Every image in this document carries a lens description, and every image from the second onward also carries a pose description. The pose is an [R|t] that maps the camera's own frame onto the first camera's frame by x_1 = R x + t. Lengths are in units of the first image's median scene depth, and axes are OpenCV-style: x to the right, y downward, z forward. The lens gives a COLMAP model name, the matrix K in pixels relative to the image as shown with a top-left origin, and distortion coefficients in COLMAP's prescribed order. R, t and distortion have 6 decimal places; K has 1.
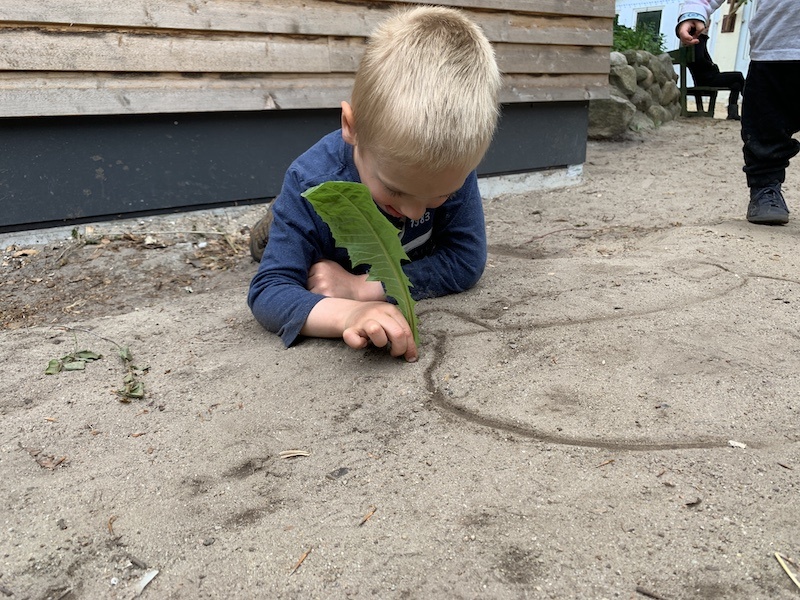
lens RADIAL K [[591.6, 0, 400.1], [0, 591.6, 293.0], [0, 0, 1]] dist [0.008610, 0.004692]
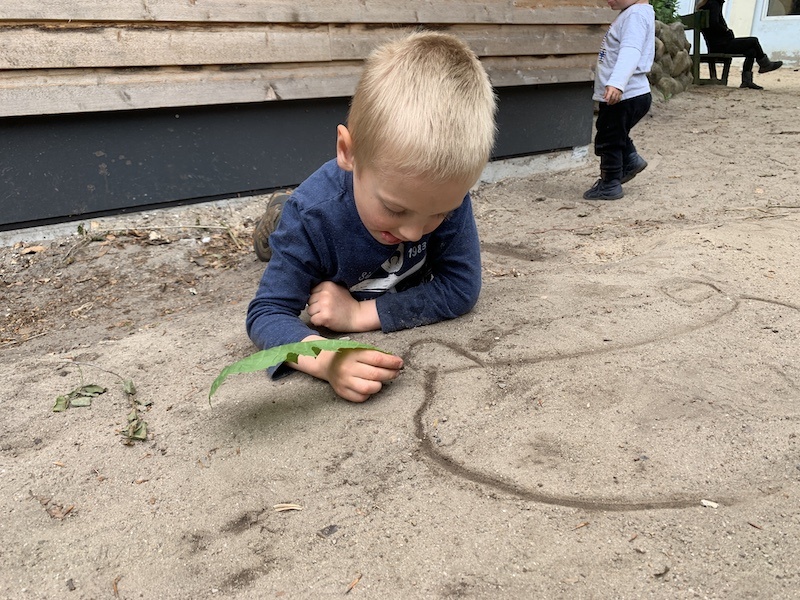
lens RADIAL K [[591.6, 0, 398.1], [0, 591.6, 292.0], [0, 0, 1]] dist [0.008610, 0.004692]
pose [[0.999861, -0.002486, -0.016476, 0.020936], [0.003420, 0.998376, 0.056868, -0.098689], [0.016307, -0.056916, 0.998246, -0.017236]]
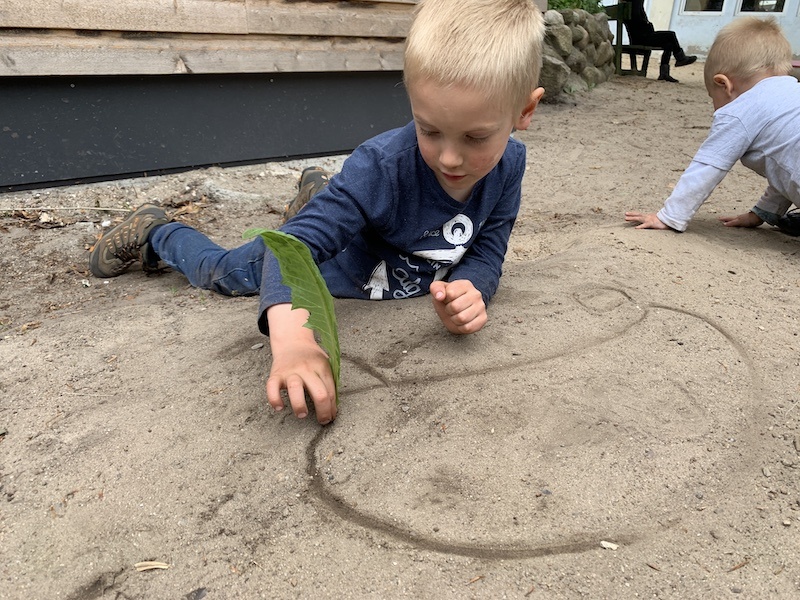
lens RADIAL K [[591.6, 0, 398.9], [0, 591.6, 286.5], [0, 0, 1]] dist [0.008610, 0.004692]
pose [[0.994947, 0.006859, 0.100164, 0.062834], [-0.015598, 0.996110, 0.086725, -0.143187], [-0.099179, -0.087849, 0.991184, 0.047673]]
